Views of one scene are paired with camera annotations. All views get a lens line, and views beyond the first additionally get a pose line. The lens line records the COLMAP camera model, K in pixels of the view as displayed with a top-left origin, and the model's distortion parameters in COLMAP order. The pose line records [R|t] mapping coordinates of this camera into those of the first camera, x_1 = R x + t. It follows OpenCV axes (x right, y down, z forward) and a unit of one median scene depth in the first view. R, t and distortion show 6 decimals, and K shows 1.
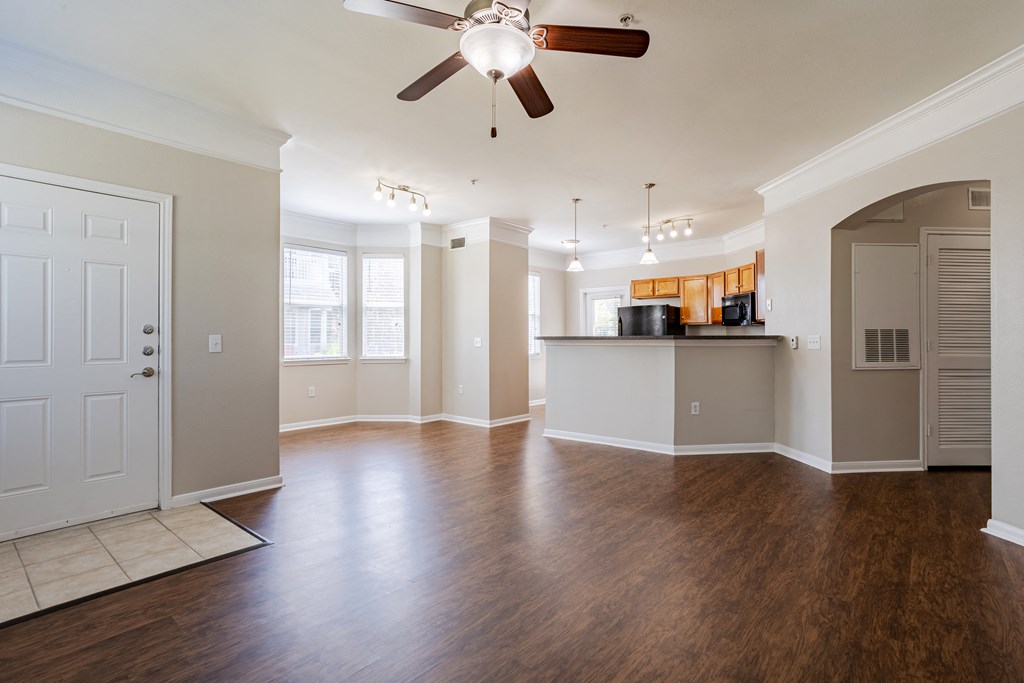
lens RADIAL K [[497.9, 0, 506.2], [0, 497.9, 336.4], [0, 0, 1]] dist [-0.043453, 0.027236]
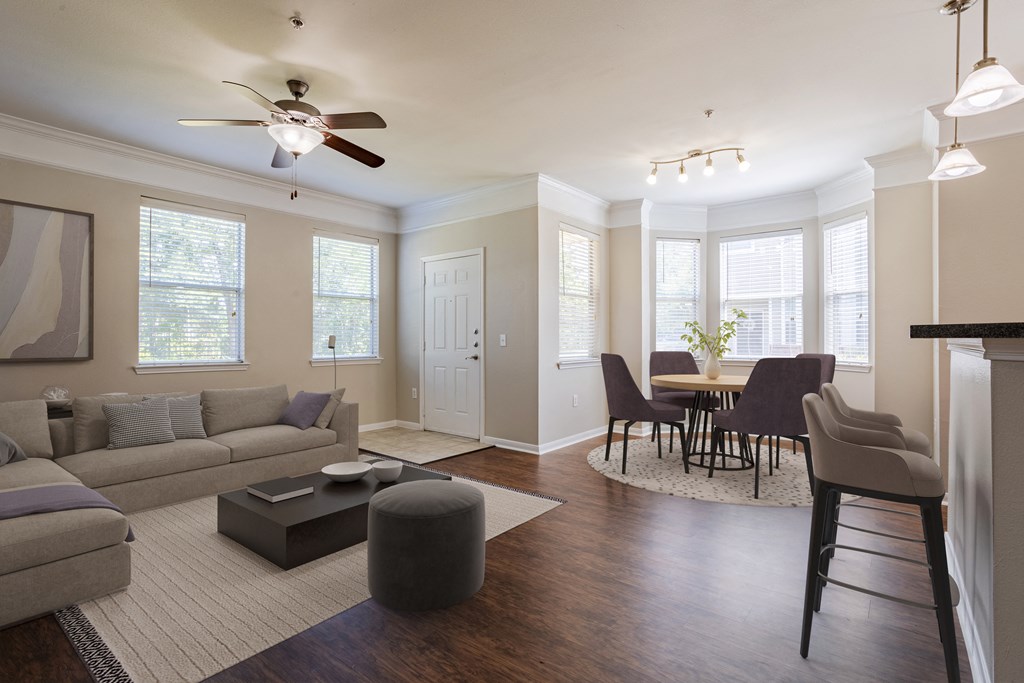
lens RADIAL K [[497.9, 0, 506.2], [0, 497.9, 336.4], [0, 0, 1]] dist [-0.043453, 0.027236]
pose [[0.013760, -0.001462, -0.999904, 0.809371], [0.003728, 0.999992, -0.001411, 0.004709], [0.999898, -0.003708, 0.013766, 0.905864]]
